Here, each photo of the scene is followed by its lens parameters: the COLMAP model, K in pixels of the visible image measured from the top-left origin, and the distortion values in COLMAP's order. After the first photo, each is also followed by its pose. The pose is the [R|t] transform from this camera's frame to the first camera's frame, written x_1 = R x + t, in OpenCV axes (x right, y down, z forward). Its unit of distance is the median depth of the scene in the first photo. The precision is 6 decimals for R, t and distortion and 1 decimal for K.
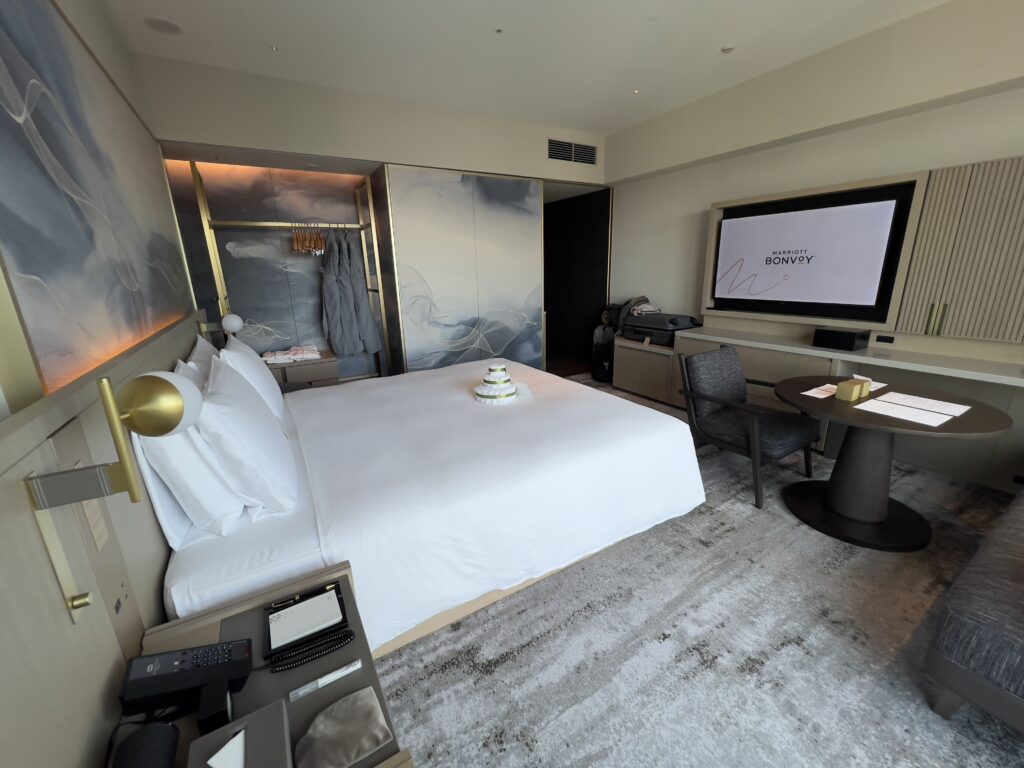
lens RADIAL K [[409.7, 0, 512.0], [0, 409.7, 384.0], [0, 0, 1]] dist [-0.001019, -0.000480]
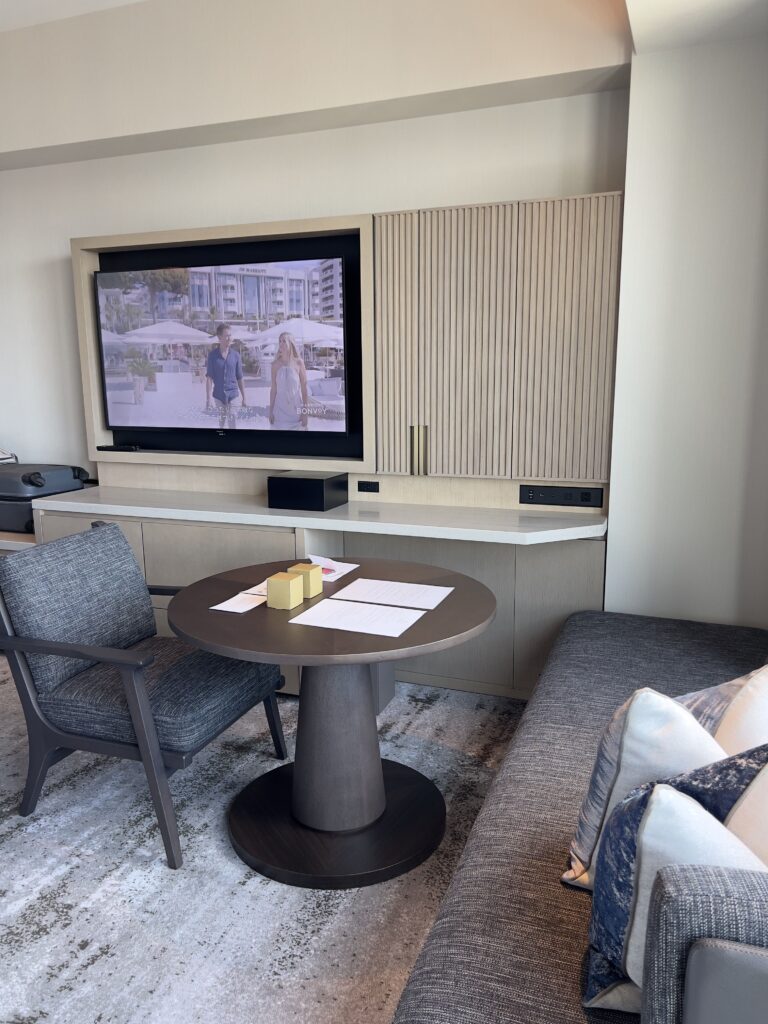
lens RADIAL K [[777.7, 0, 384.0], [0, 777.7, 512.0], [0, 0, 1]] dist [0.005299, -0.004756]
pose [[0.789339, -0.088953, 0.607479, 0.276211], [0.155363, 0.986185, -0.057467, -0.004068], [-0.593975, 0.139740, 0.792254, 0.105221]]
